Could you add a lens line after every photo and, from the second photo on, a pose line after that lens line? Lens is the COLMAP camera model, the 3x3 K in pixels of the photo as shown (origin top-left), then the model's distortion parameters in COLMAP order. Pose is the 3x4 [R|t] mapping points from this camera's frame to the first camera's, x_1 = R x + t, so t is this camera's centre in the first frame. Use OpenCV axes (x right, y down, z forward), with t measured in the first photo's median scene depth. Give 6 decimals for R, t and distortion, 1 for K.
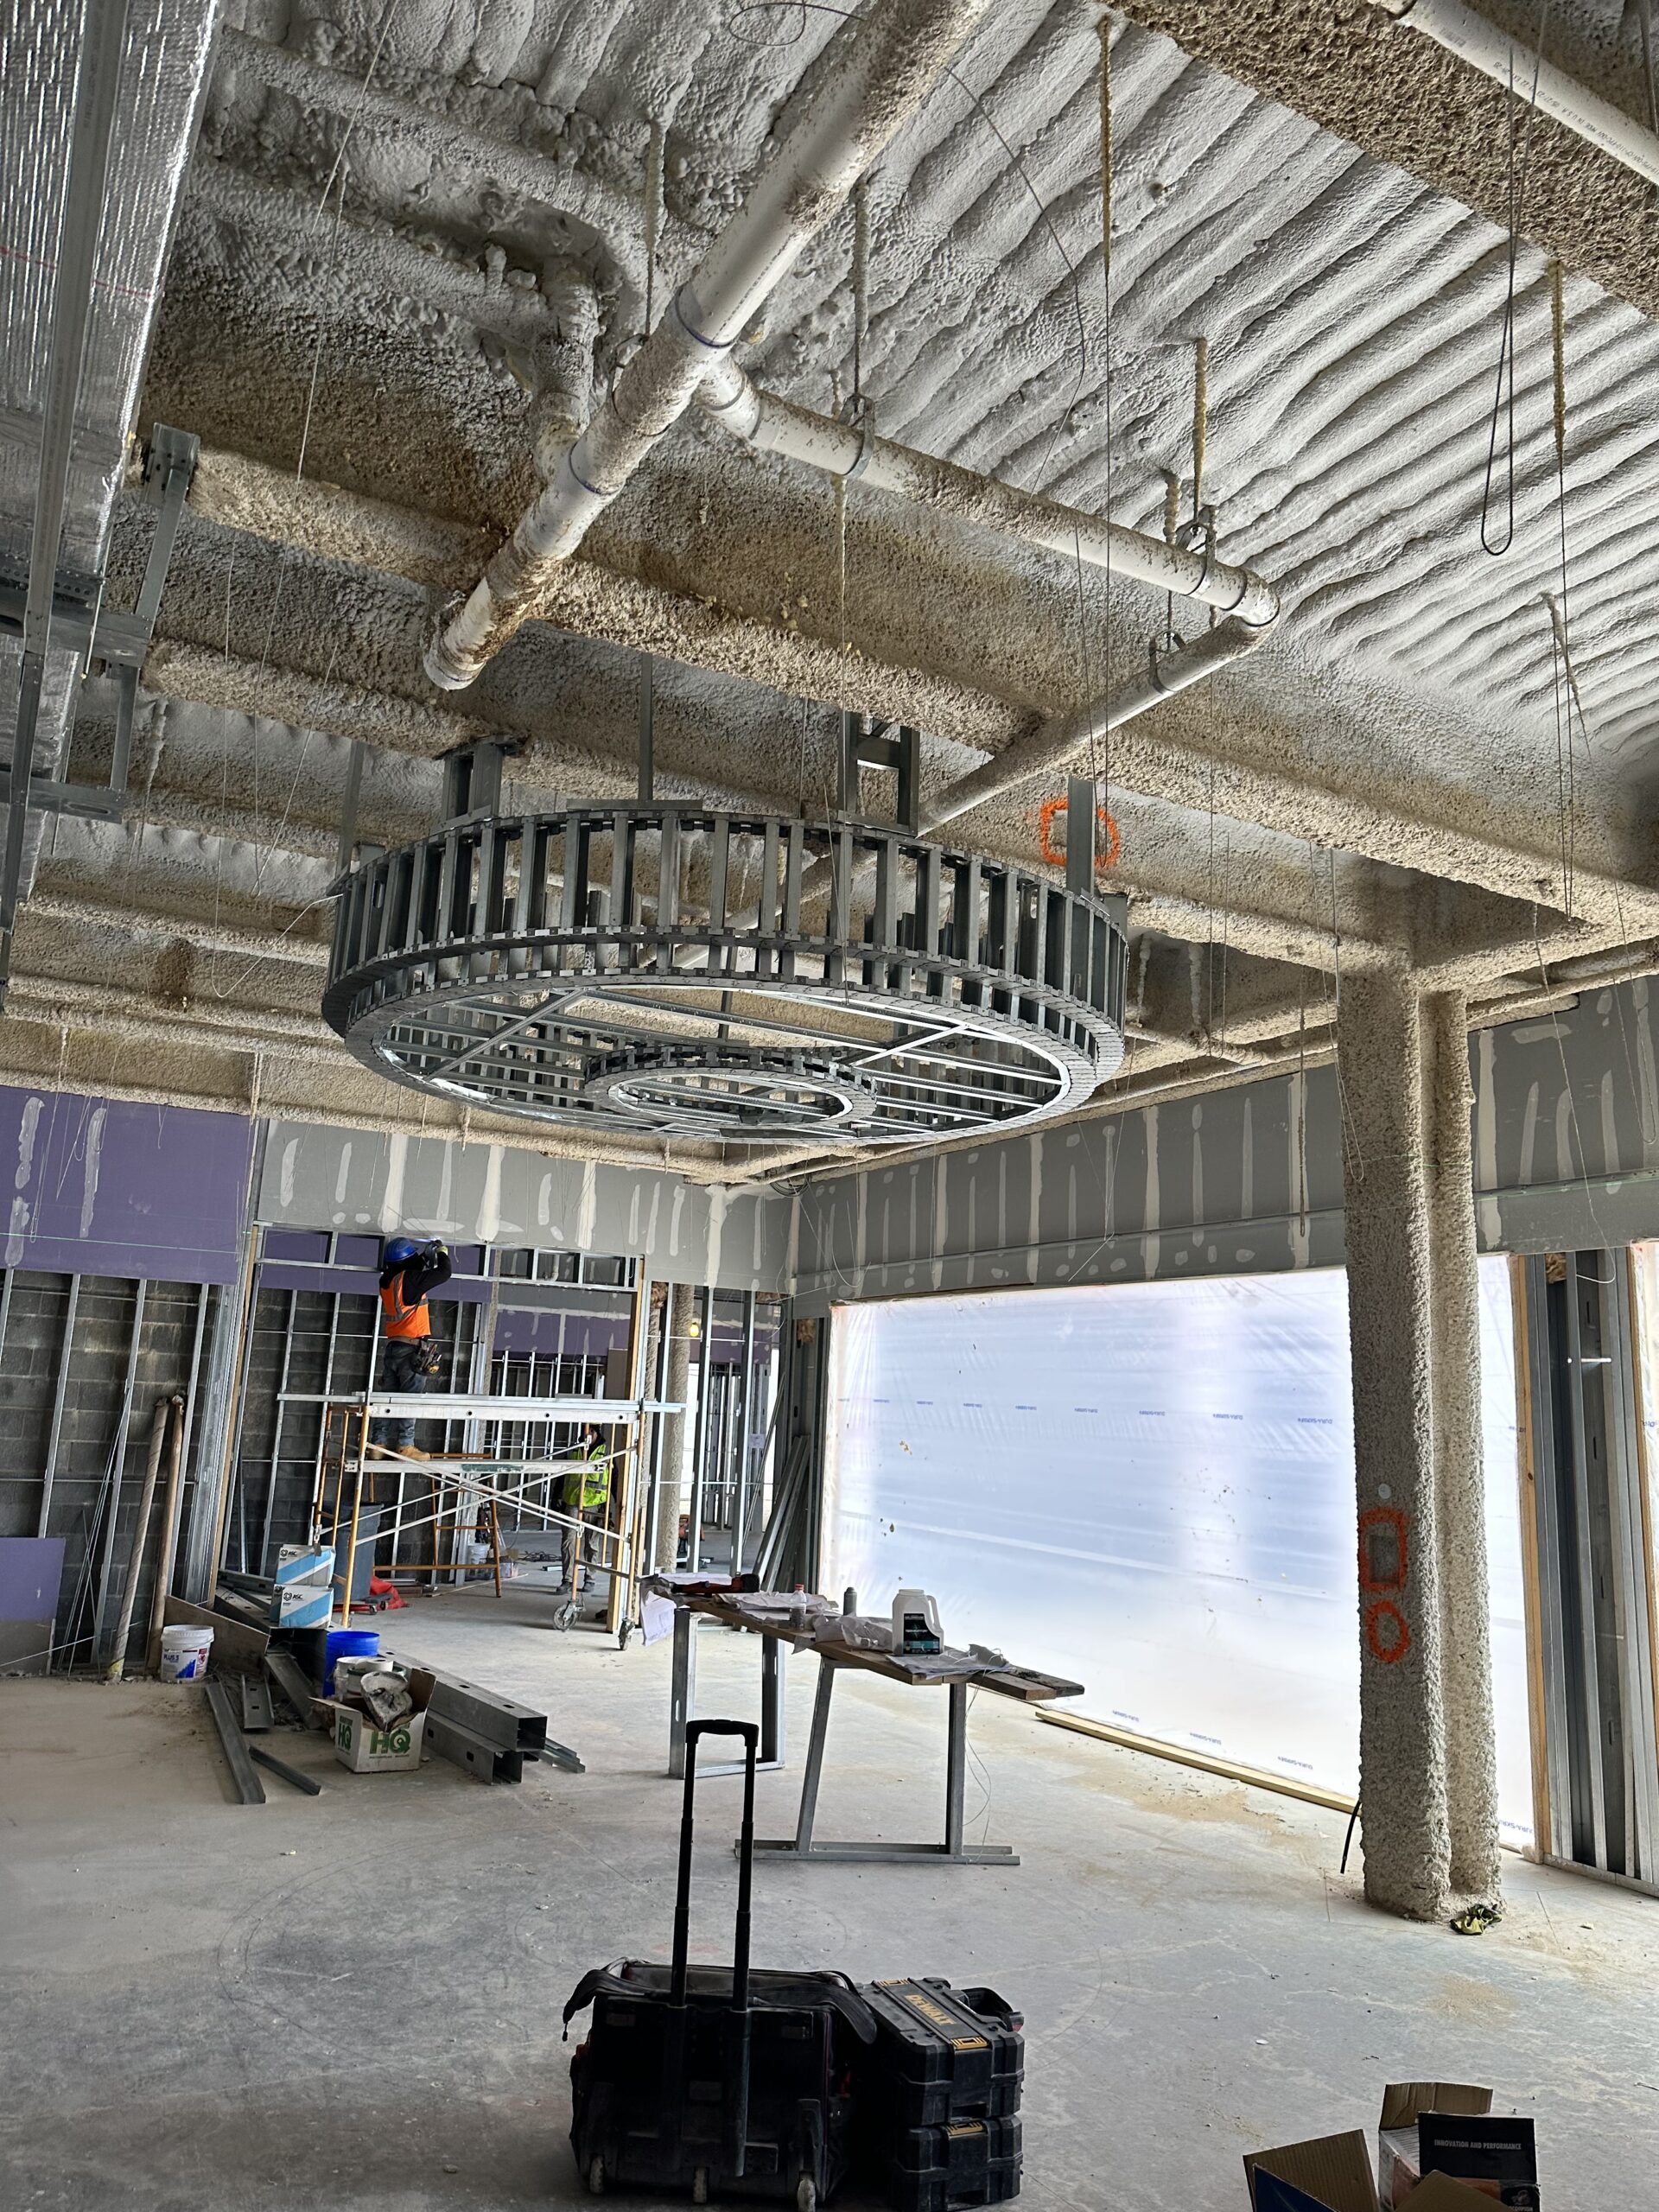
lens RADIAL K [[1564.2, 0, 829.5], [0, 1564.2, 1106.0], [0, 0, 1]] dist [0.047686, -0.001013]
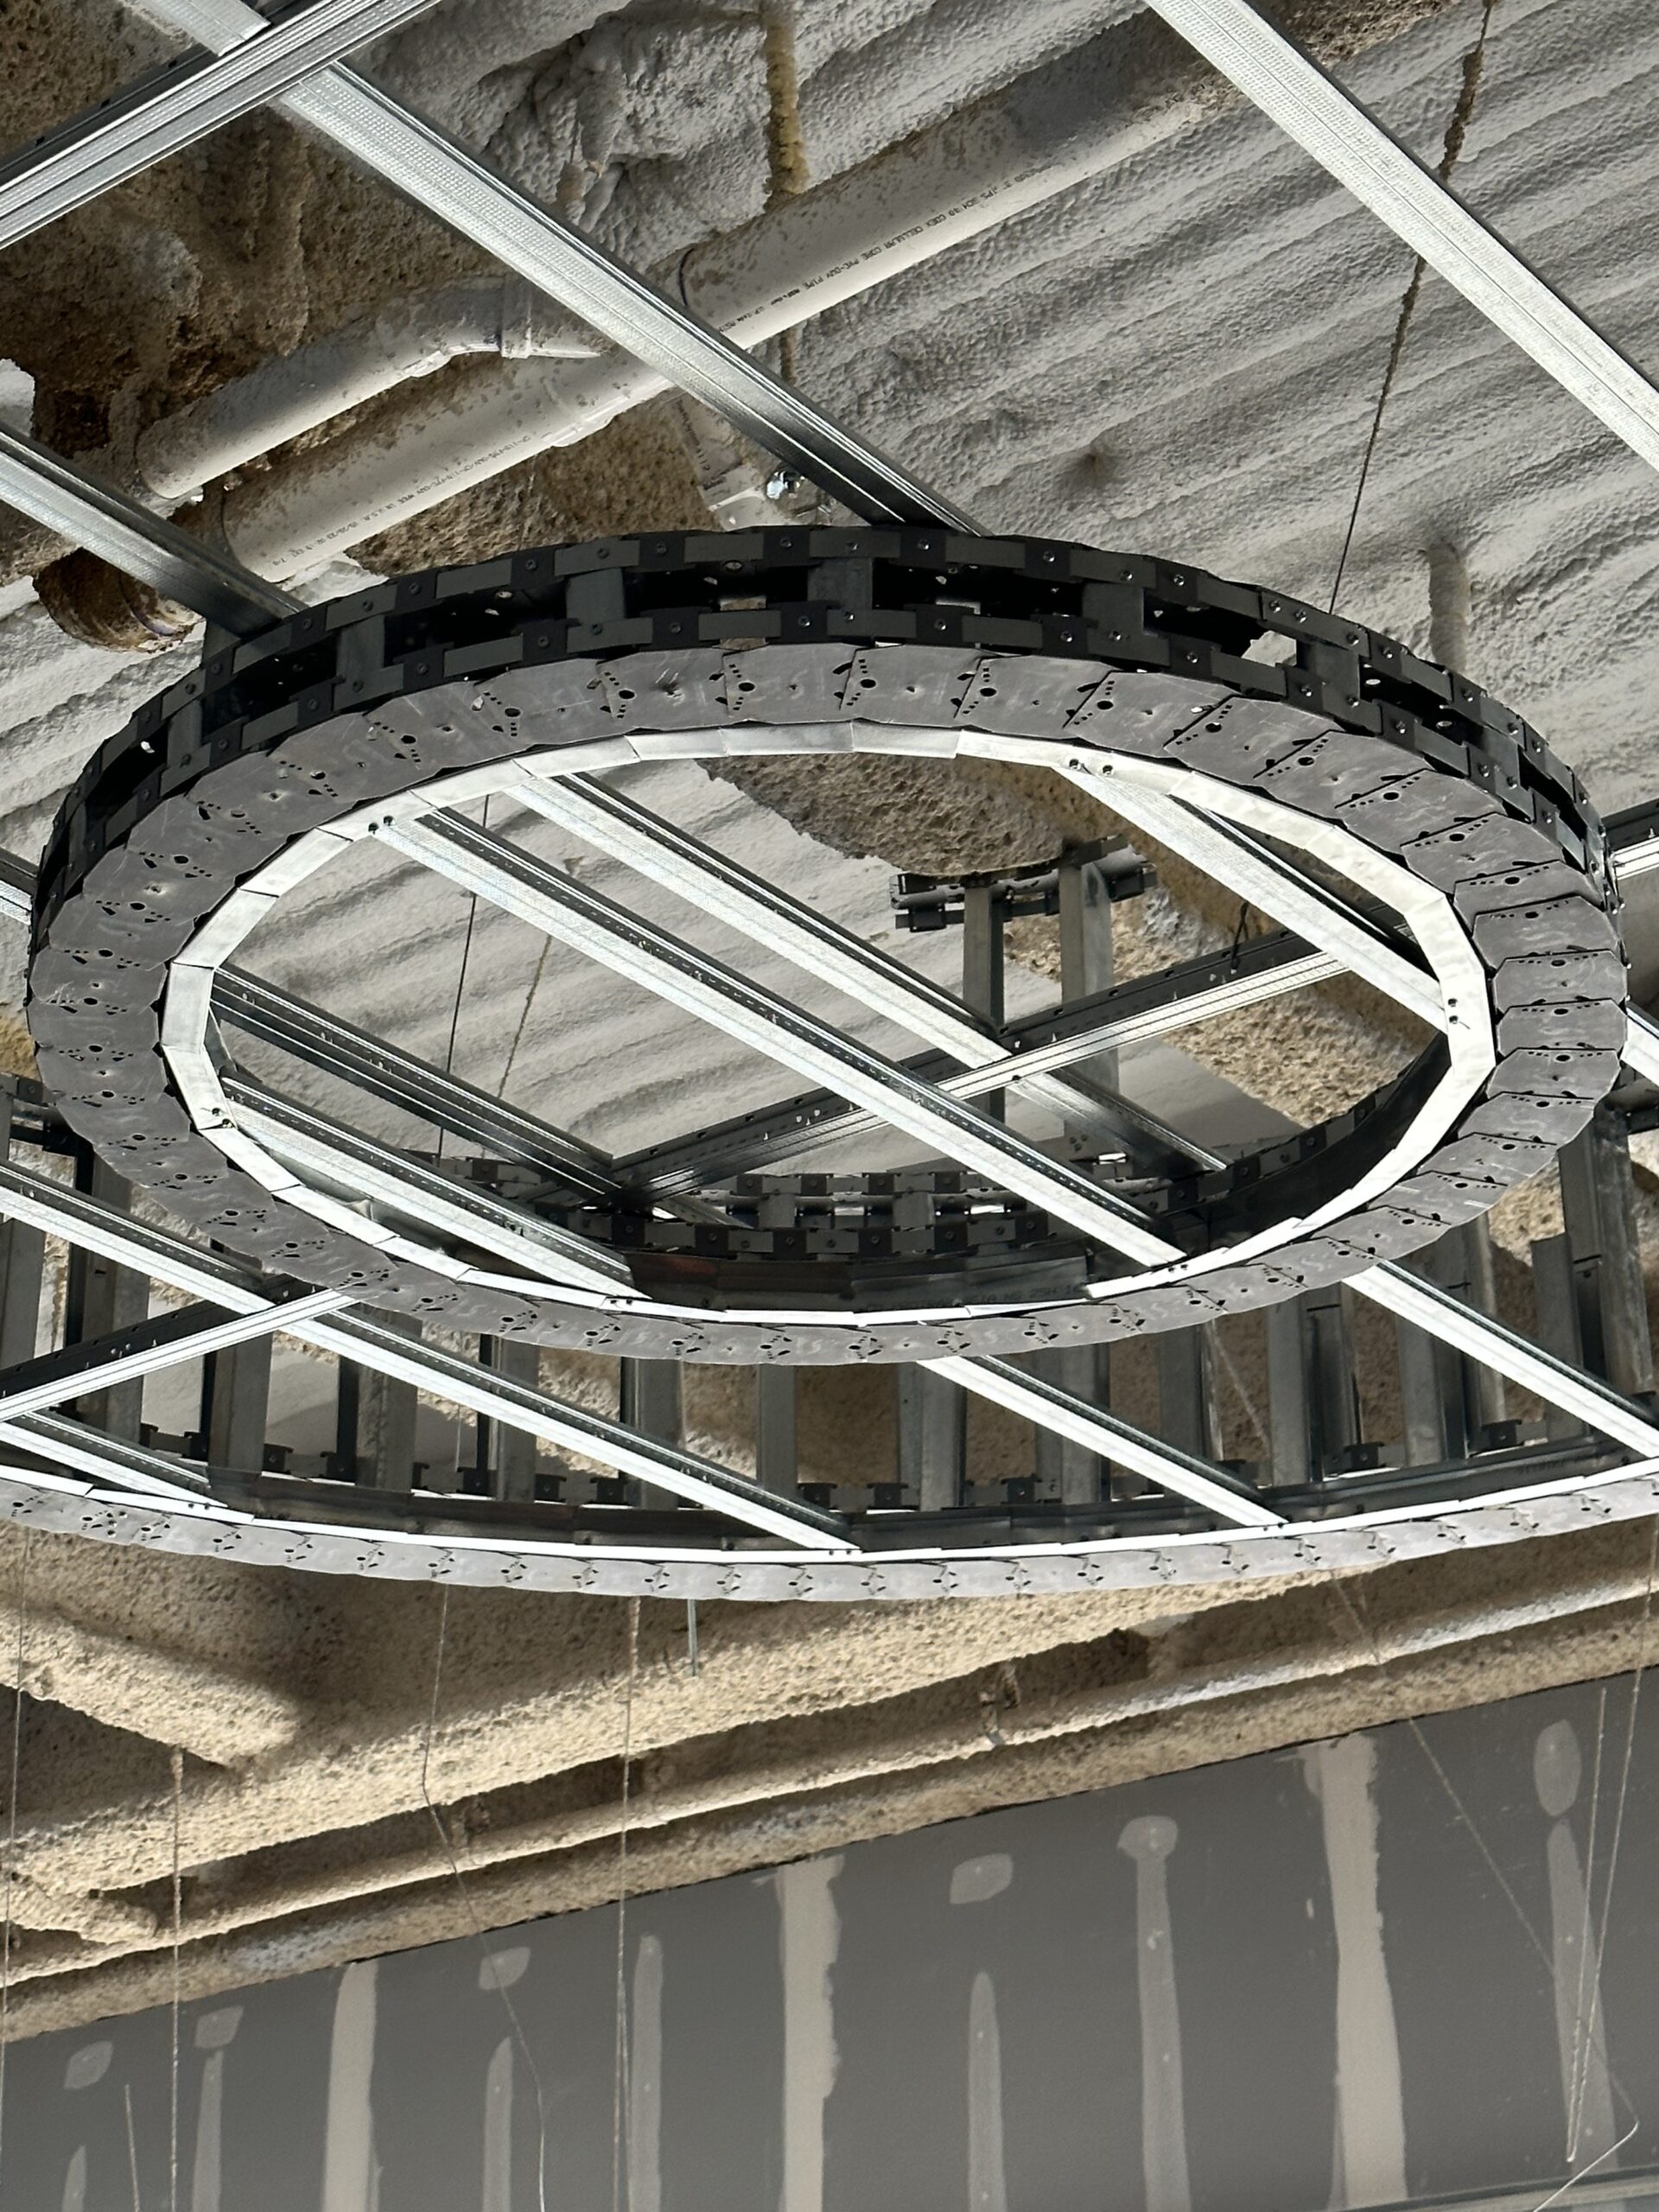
lens RADIAL K [[4255.6, 0, 829.5], [0, 4255.6, 1106.0], [0, 0, 1]] dist [0.113996, -0.011753]
pose [[0.926936, 0.122090, 0.354801, -0.126263], [-0.033150, 0.968532, -0.246672, 0.065576], [-0.373752, 0.216888, 0.901814, 0.283671]]
